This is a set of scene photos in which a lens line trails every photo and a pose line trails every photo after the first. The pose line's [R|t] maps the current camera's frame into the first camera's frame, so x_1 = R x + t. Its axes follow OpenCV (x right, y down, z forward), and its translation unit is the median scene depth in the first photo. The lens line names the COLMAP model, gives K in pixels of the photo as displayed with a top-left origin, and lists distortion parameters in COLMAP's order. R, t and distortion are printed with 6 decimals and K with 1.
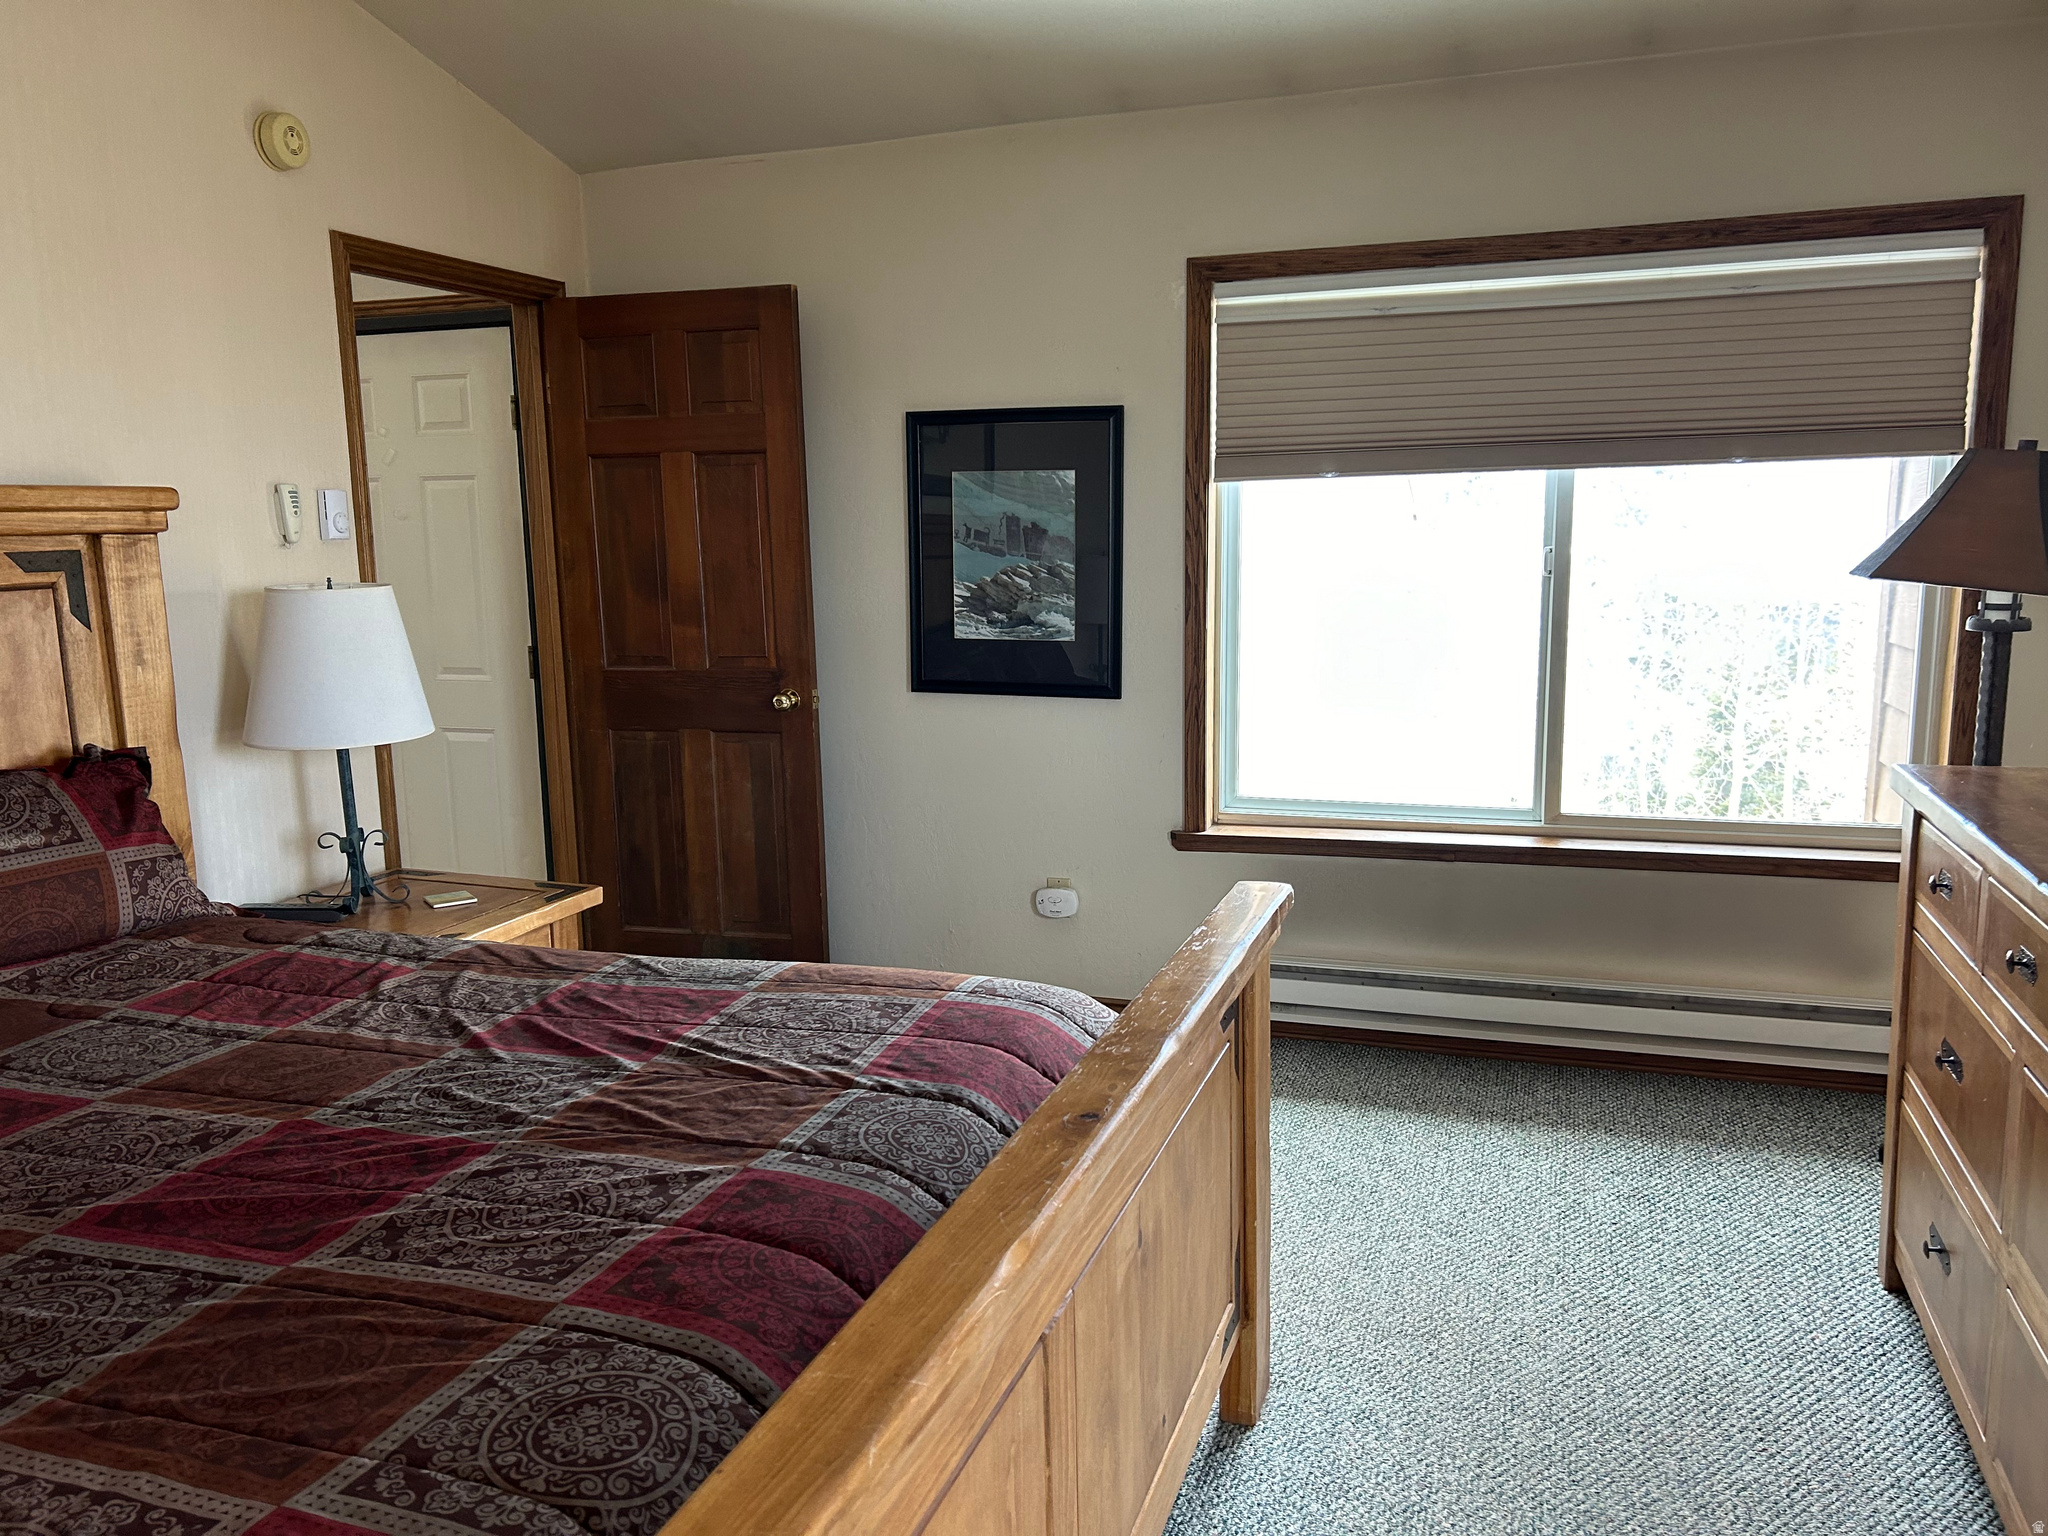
lens RADIAL K [[1592.9, 0, 1024.0], [0, 1592.9, 768.0], [0, 0, 1]] dist [0.075661, -0.001368]
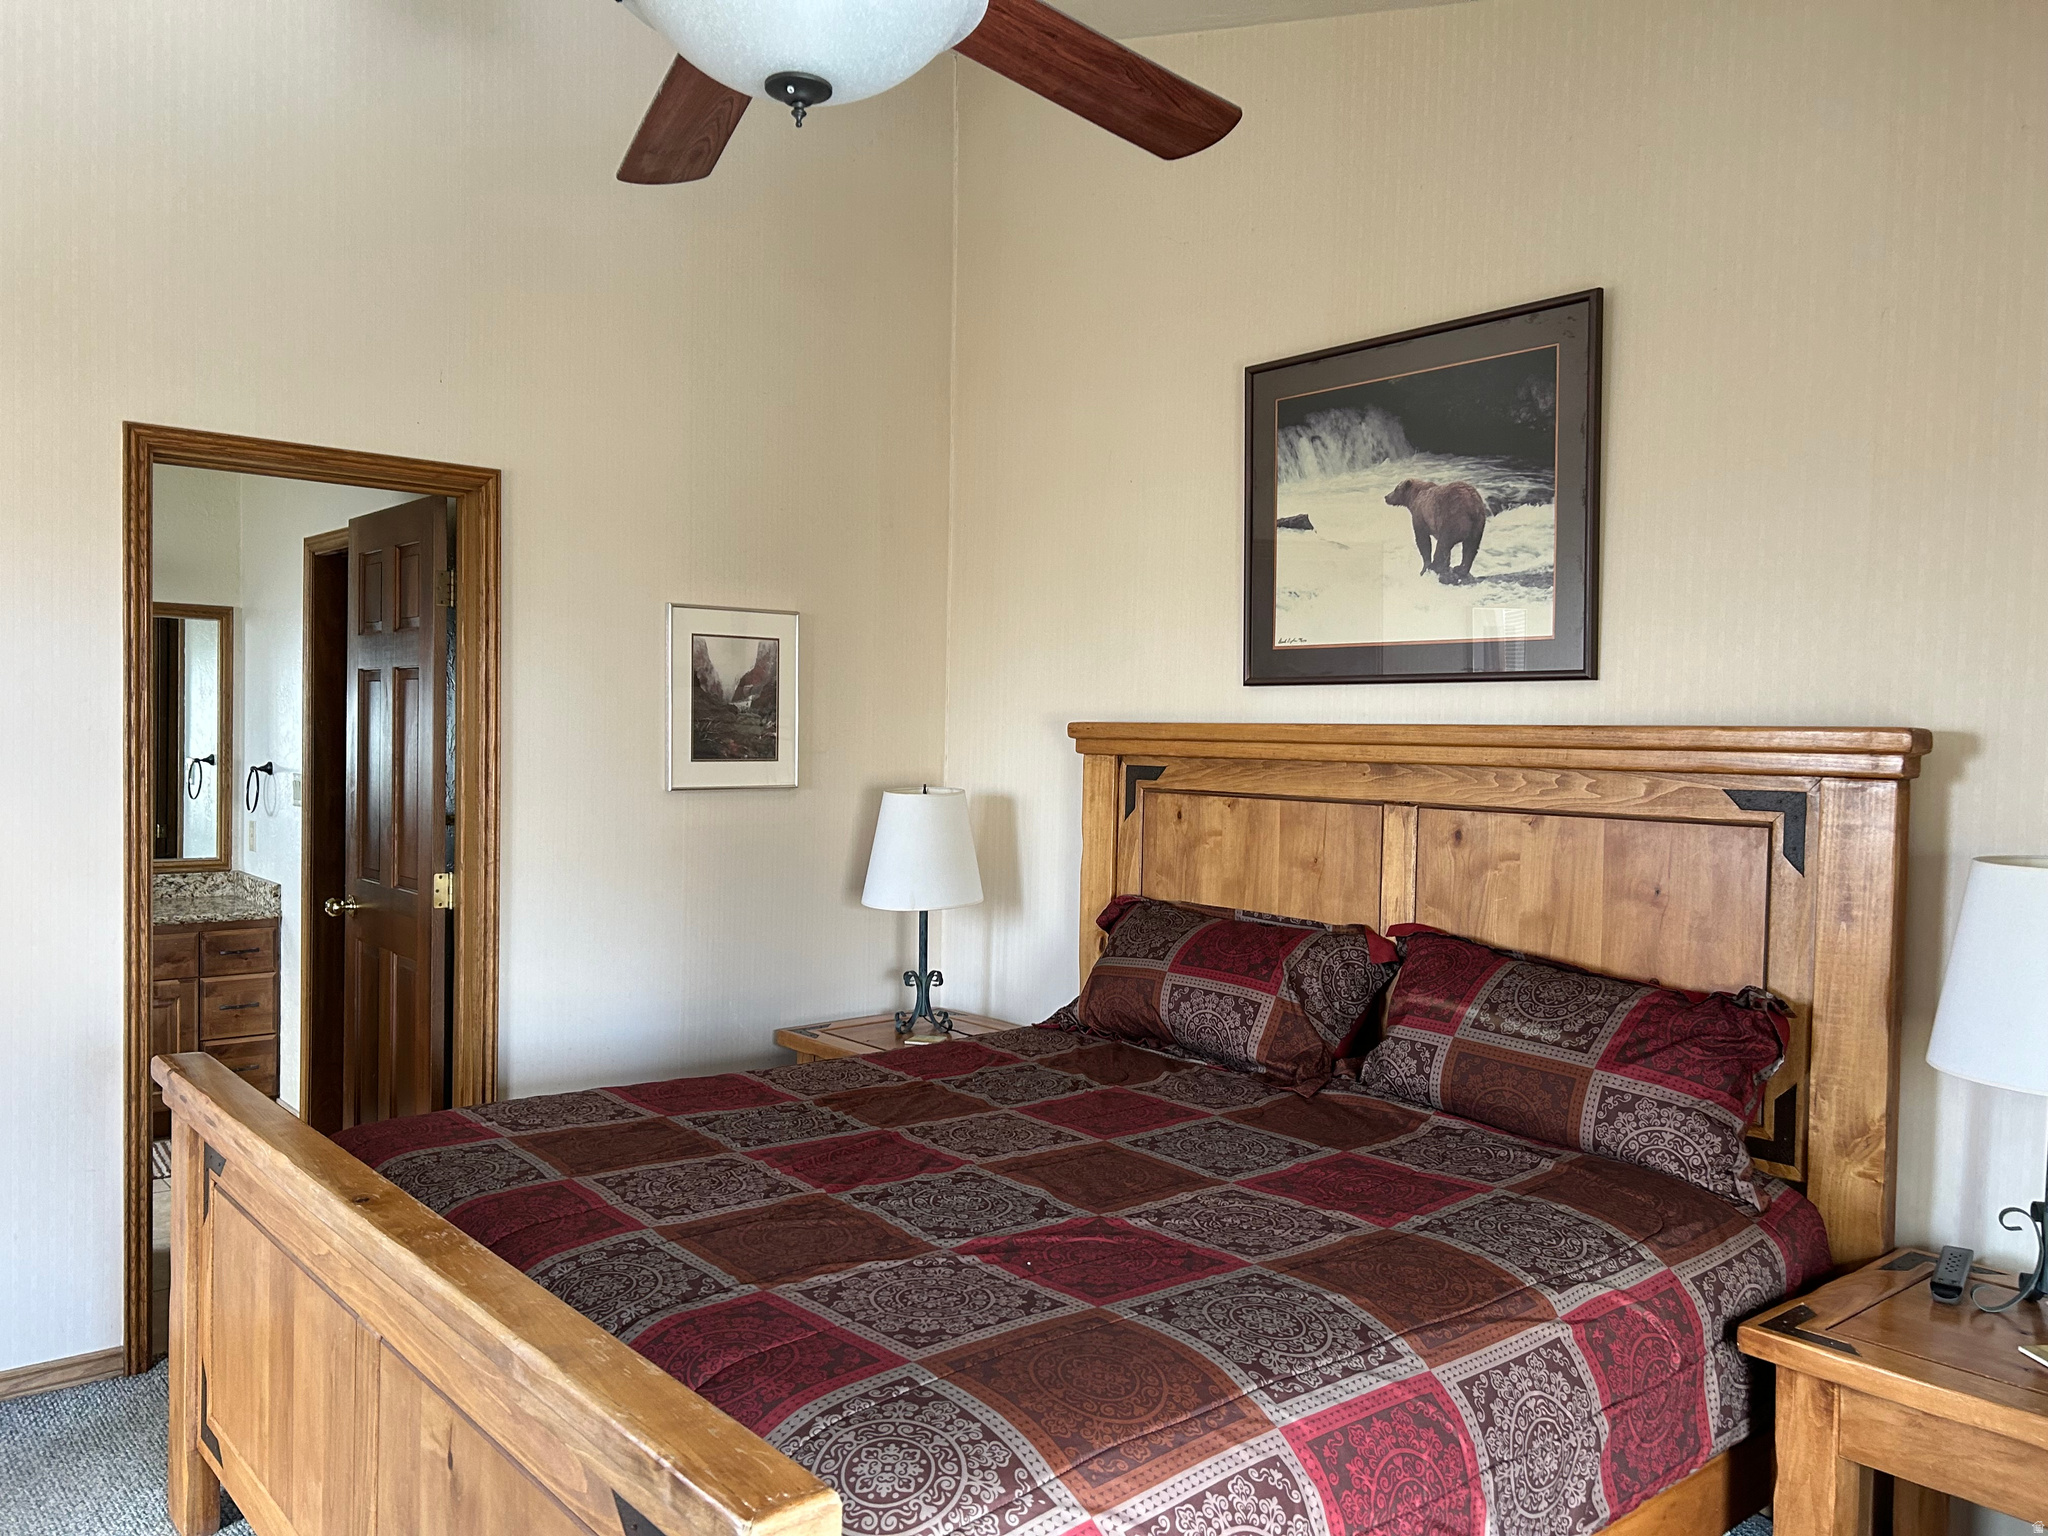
lens RADIAL K [[1592.9, 0, 1024.0], [0, 1592.9, 768.0], [0, 0, 1]] dist [0.075661, -0.001368]
pose [[-0.523142, 0.034025, -0.851566, 0.507132], [-0.137195, 0.982809, 0.123552, -0.217027], [0.841130, 0.181465, -0.509480, 1.180480]]
